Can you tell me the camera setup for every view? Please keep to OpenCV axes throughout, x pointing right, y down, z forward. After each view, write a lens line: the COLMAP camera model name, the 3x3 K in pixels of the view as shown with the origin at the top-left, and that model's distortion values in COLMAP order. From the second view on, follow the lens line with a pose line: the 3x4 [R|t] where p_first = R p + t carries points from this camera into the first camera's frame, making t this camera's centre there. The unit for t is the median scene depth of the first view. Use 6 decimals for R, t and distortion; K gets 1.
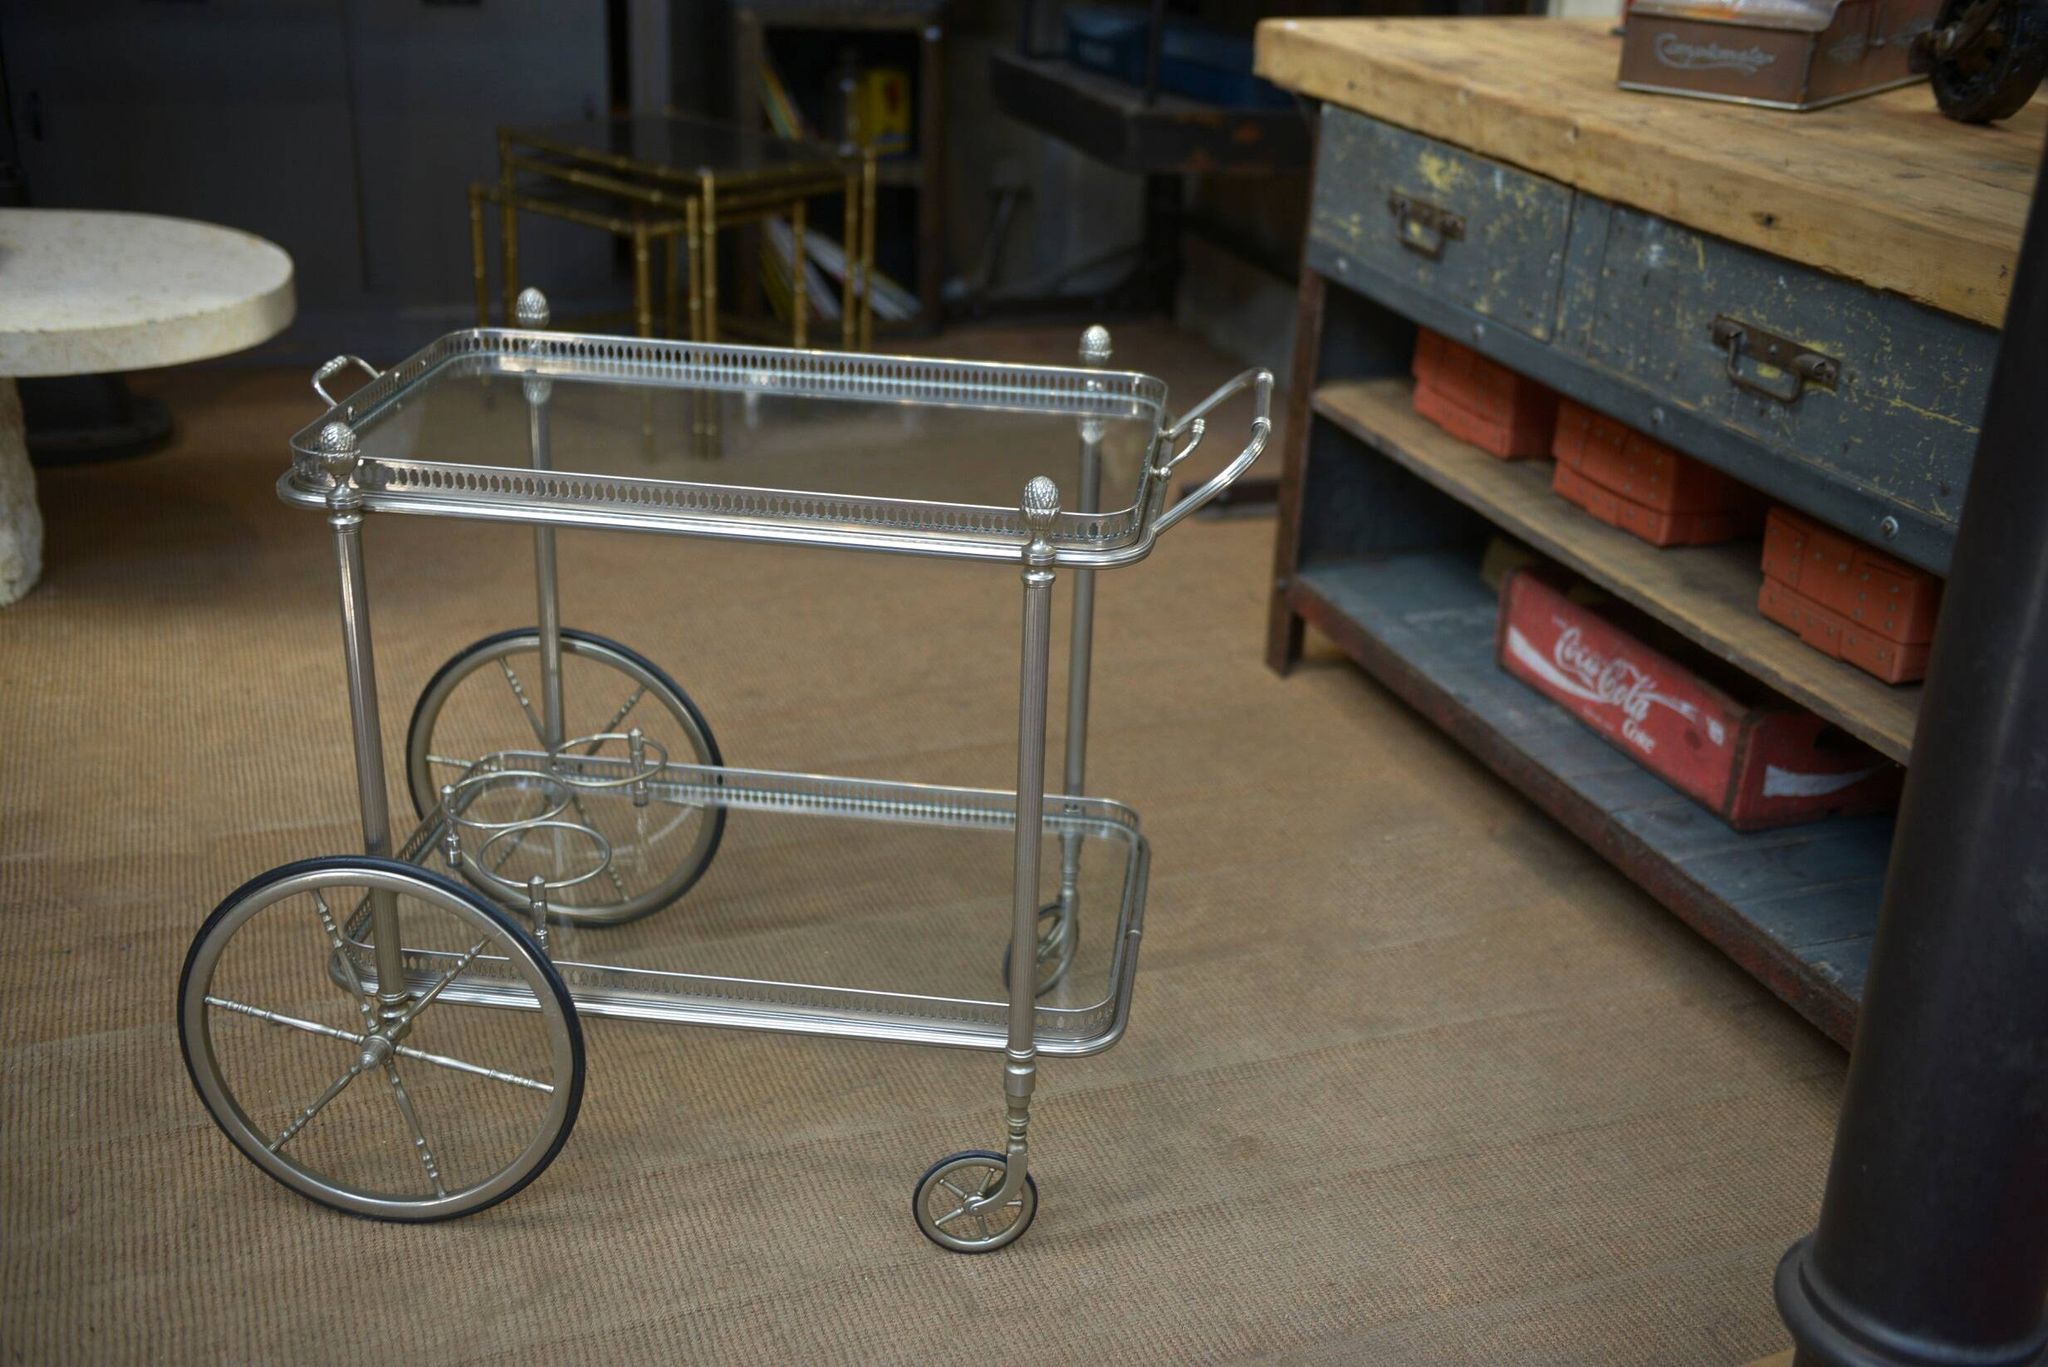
lens RADIAL K [[2212.0, 0, 1011.0], [0, 2212.0, 720.1], [0, 0, 1]] dist [0.058364, 0.000000]
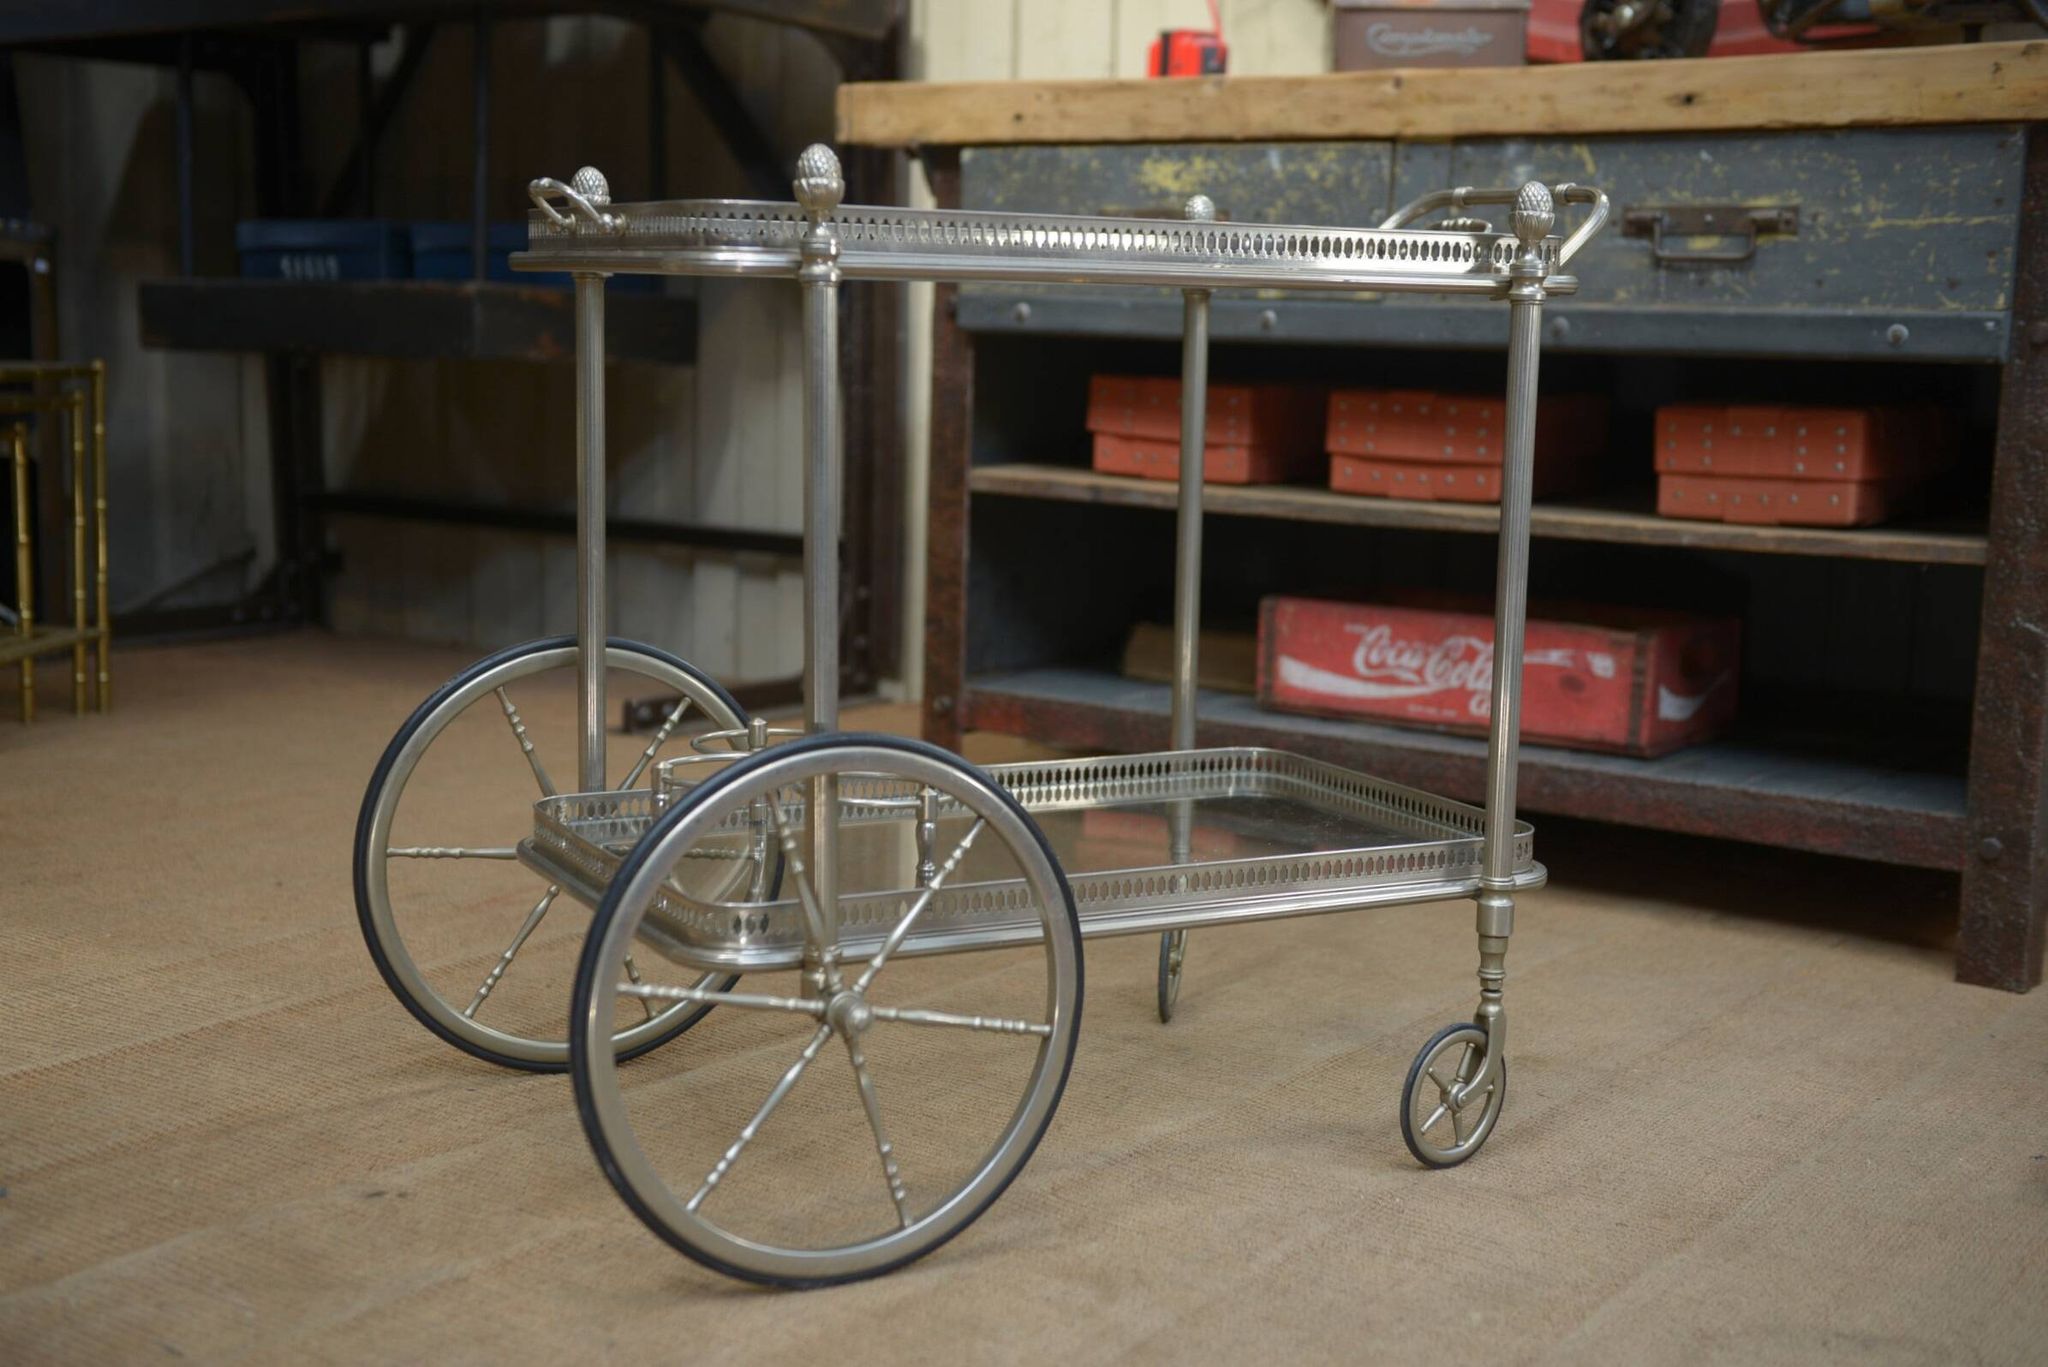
lens RADIAL K [[2733.4, 0, 1051.5], [0, 2733.4, 683.3], [0, 0, 1]] dist [0.114634, 0.000000]
pose [[0.812572, -0.094771, 0.575104, -0.616651], [0.244779, 0.950951, -0.189146, 0.193273], [-0.528970, 0.294468, 0.795914, 0.166821]]
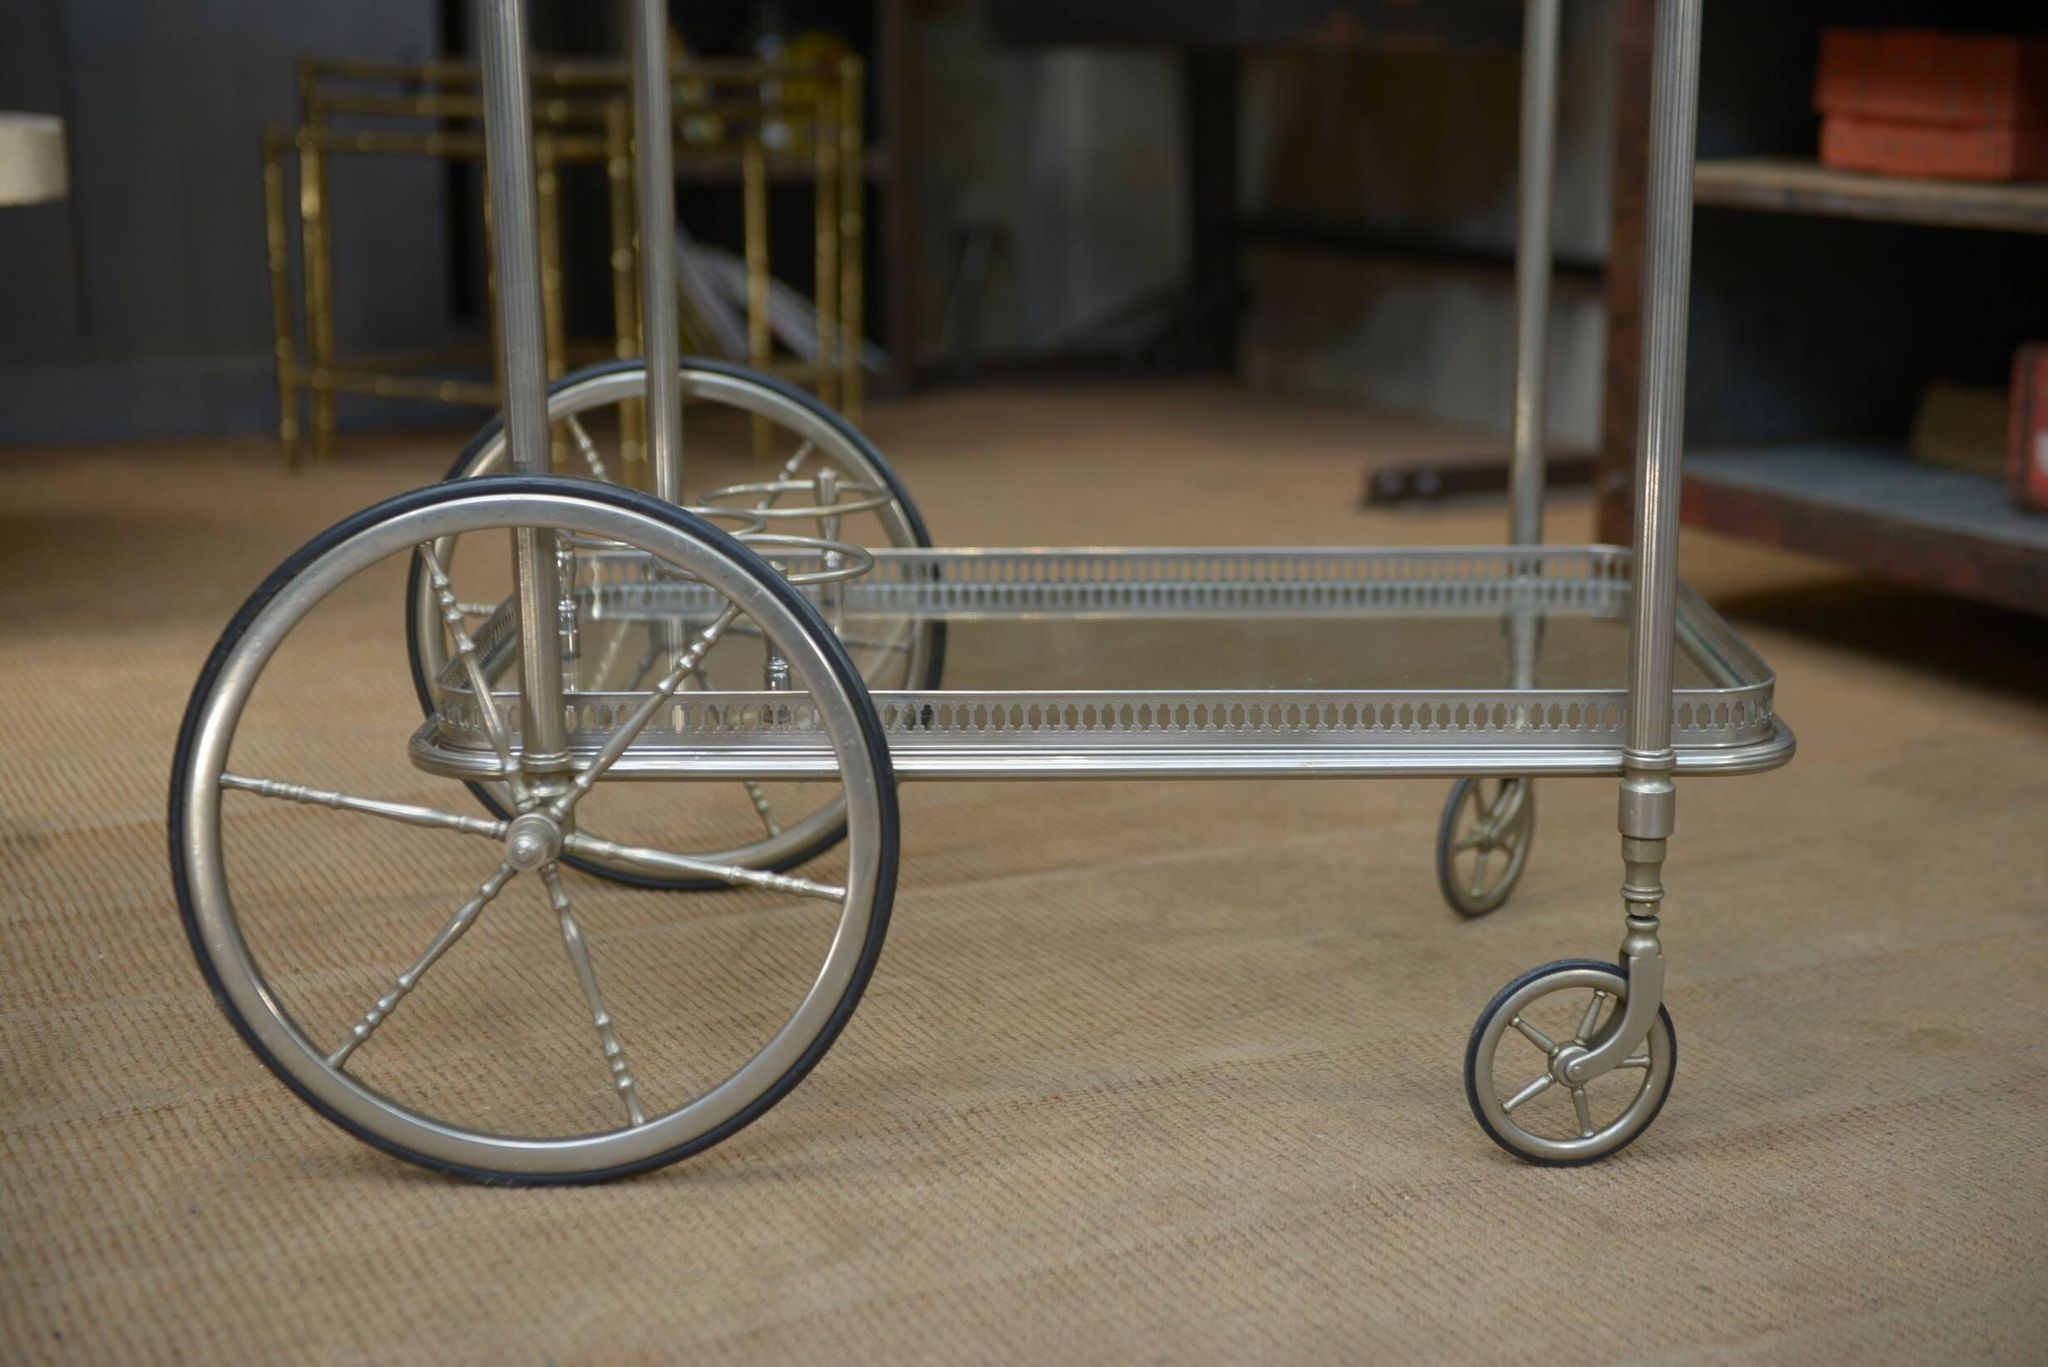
lens RADIAL K [[3115.9, 0, 1006.0], [0, 3115.9, 695.3], [0, 0, 1]] dist [0.137855, 0.000000]
pose [[0.994272, -0.061393, 0.087488, -0.192010], [0.078300, 0.975571, -0.205256, 0.236615], [-0.072750, 0.210930, 0.974790, 0.165063]]
